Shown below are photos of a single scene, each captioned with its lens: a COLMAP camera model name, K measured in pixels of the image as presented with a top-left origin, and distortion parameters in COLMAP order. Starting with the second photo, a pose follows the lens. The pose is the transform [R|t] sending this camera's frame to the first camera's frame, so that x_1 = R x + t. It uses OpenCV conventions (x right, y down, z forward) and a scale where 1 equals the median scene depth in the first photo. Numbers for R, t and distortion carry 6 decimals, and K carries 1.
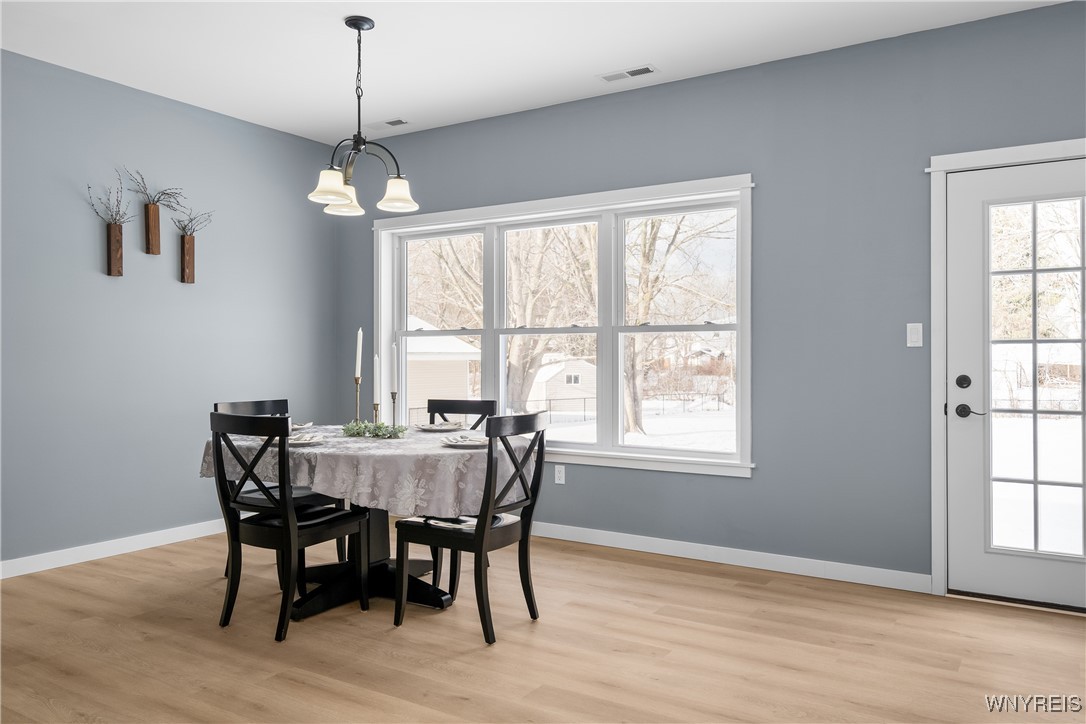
lens RADIAL K [[823.2, 0, 541.2], [0, 823.2, 360.8], [0, 0, 1]] dist [-0.014492, 0.006416]
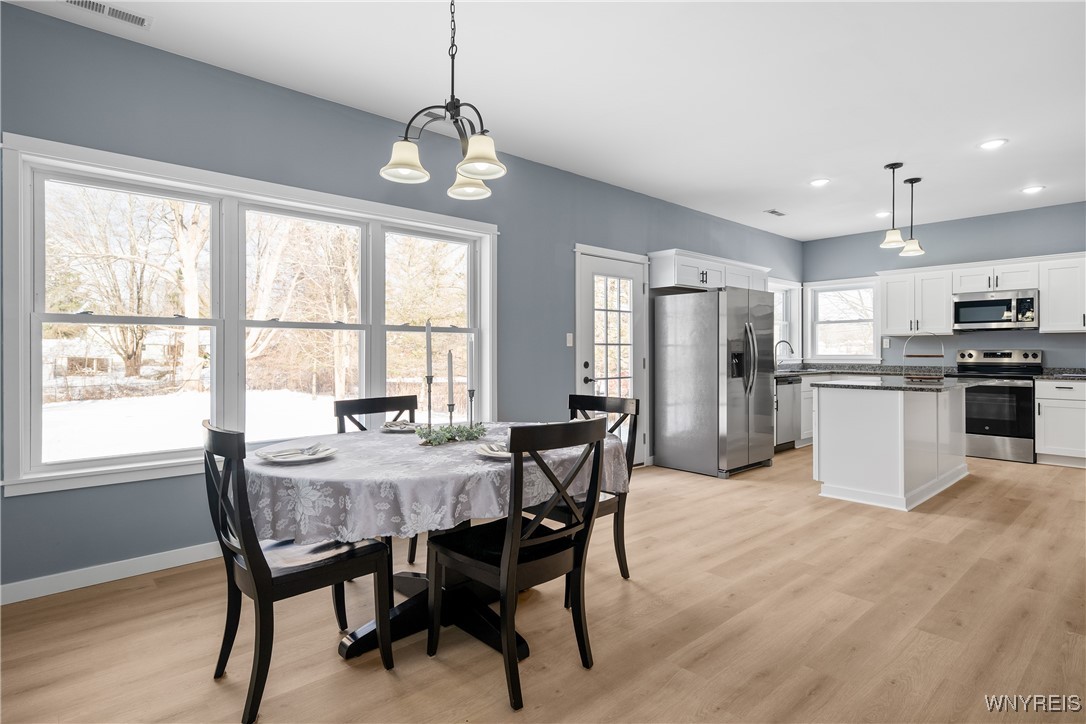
lens RADIAL K [[579.5, 0, 537.8], [0, 579.5, 352.2], [0, 0, 1]] dist [-0.022153, -0.002570]
pose [[0.248085, -0.005454, 0.968723, -0.814166], [-0.002065, 0.999979, 0.006159, -0.011905], [-0.968736, -0.003528, 0.248069, 0.767296]]
